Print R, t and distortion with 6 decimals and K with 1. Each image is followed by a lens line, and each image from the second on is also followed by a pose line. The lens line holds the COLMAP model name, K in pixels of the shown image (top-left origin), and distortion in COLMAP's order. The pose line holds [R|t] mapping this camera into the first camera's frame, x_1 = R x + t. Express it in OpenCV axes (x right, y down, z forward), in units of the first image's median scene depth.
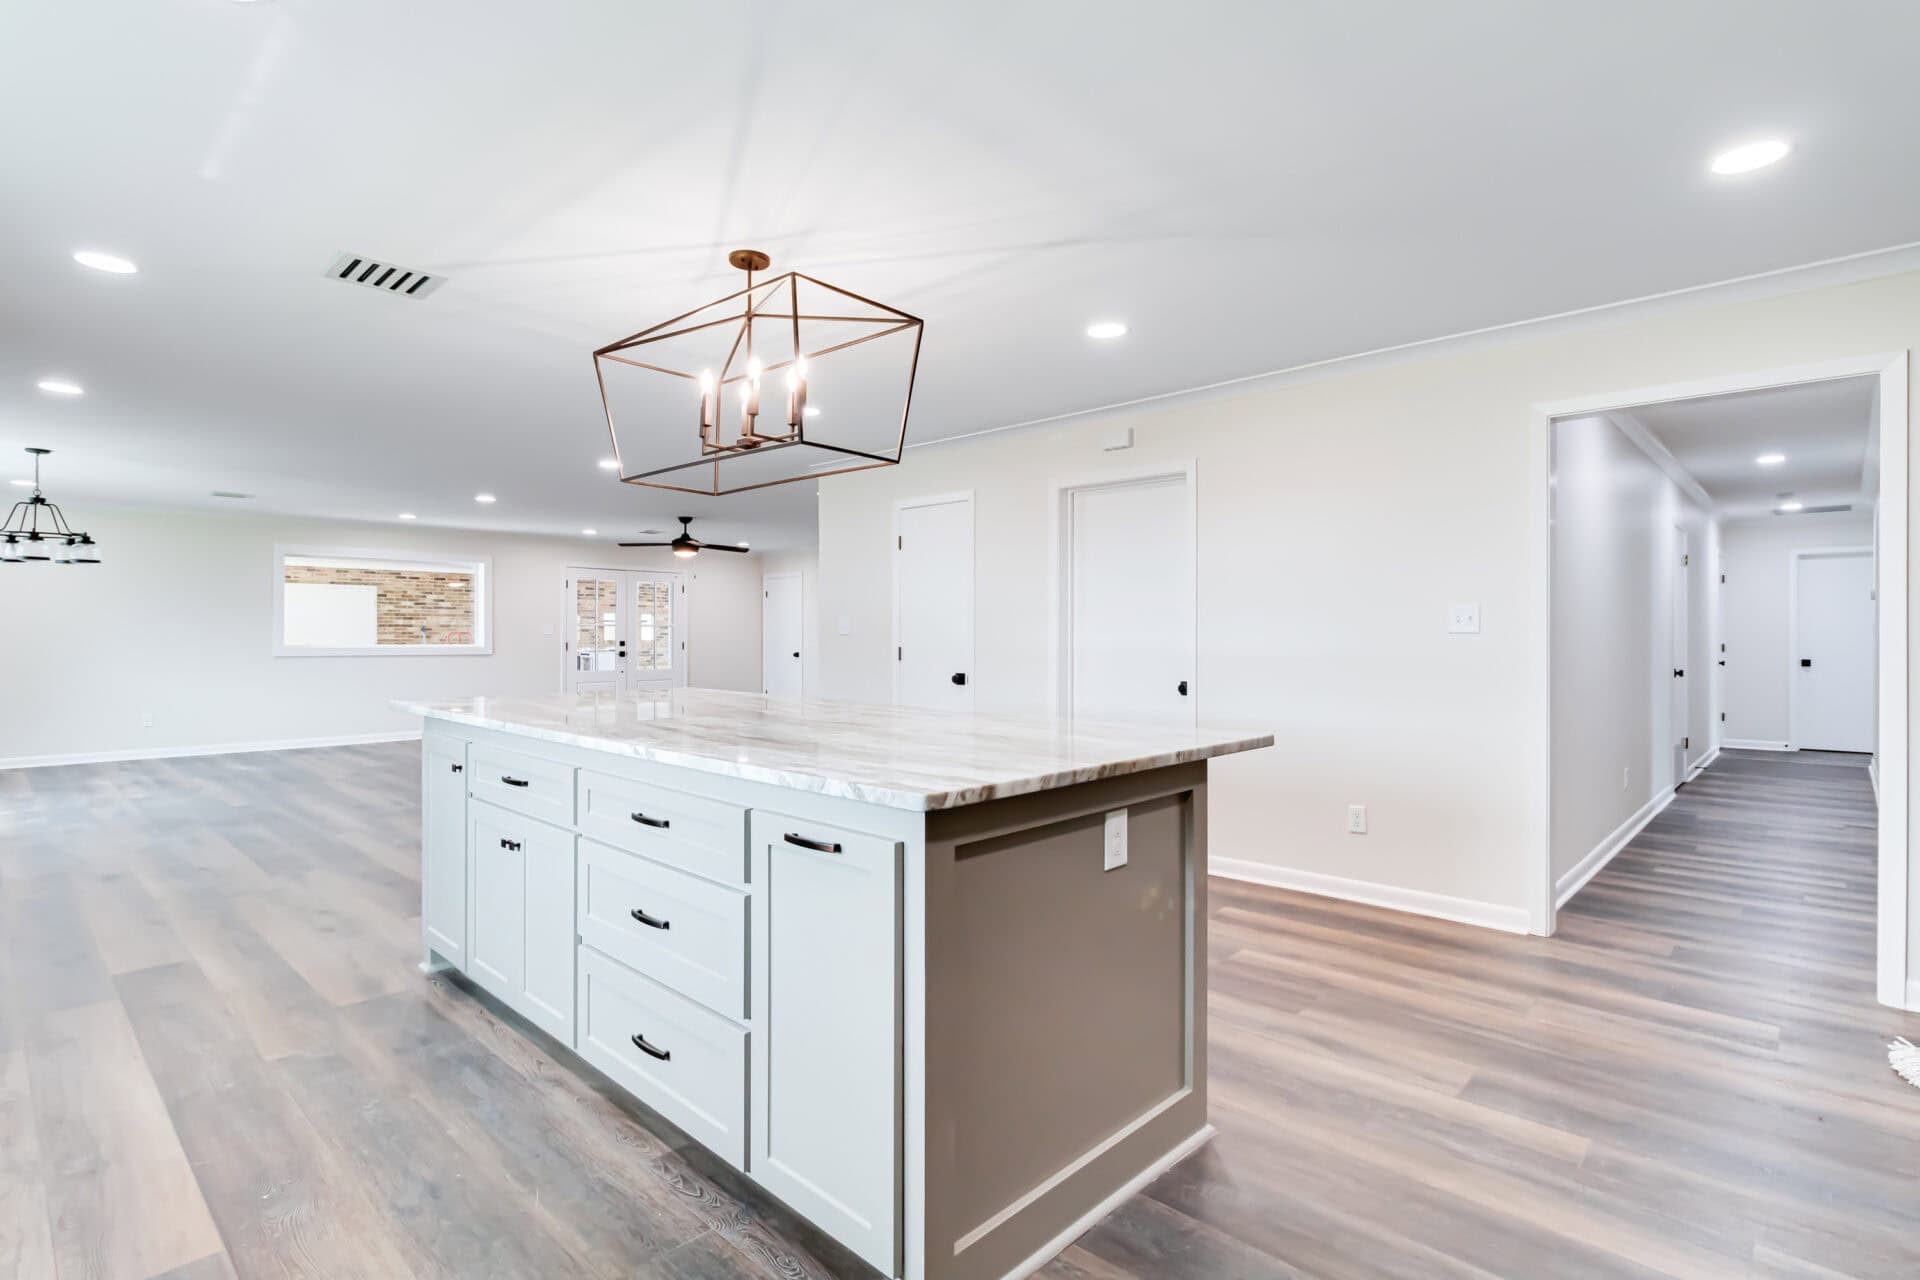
lens RADIAL K [[954.2, 0, 948.0], [0, 954.2, 629.6], [0, 0, 1]] dist [-0.002679, -0.000443]
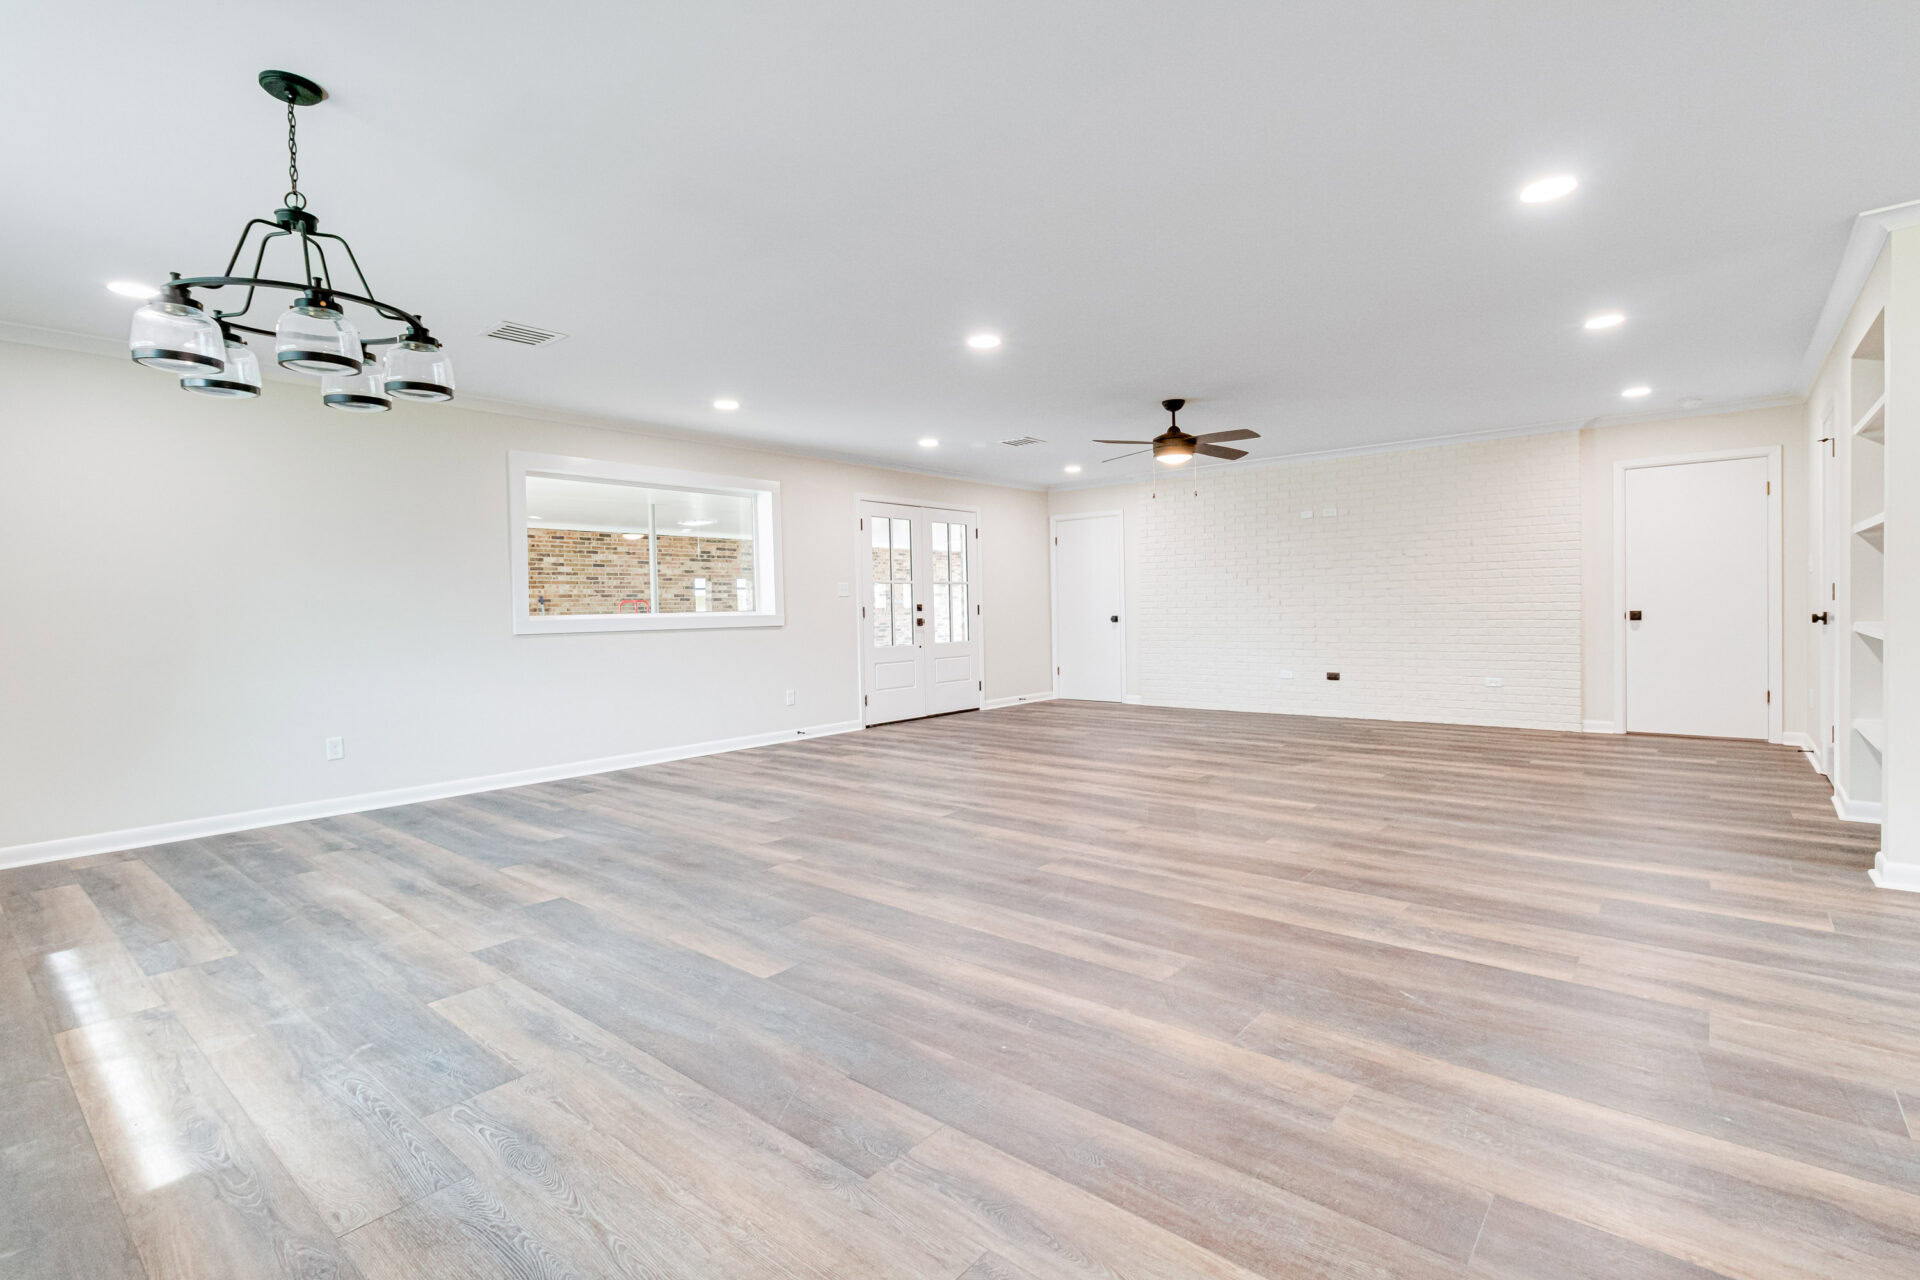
lens RADIAL K [[920.9, 0, 963.6], [0, 920.9, 626.3], [0, 0, 1]] dist [-0.001655, -0.000441]
pose [[0.998320, -0.022711, 0.053303, -0.346652], [0.021136, 0.999328, 0.029934, 0.008470], [-0.053947, -0.028758, 0.998130, 0.300170]]
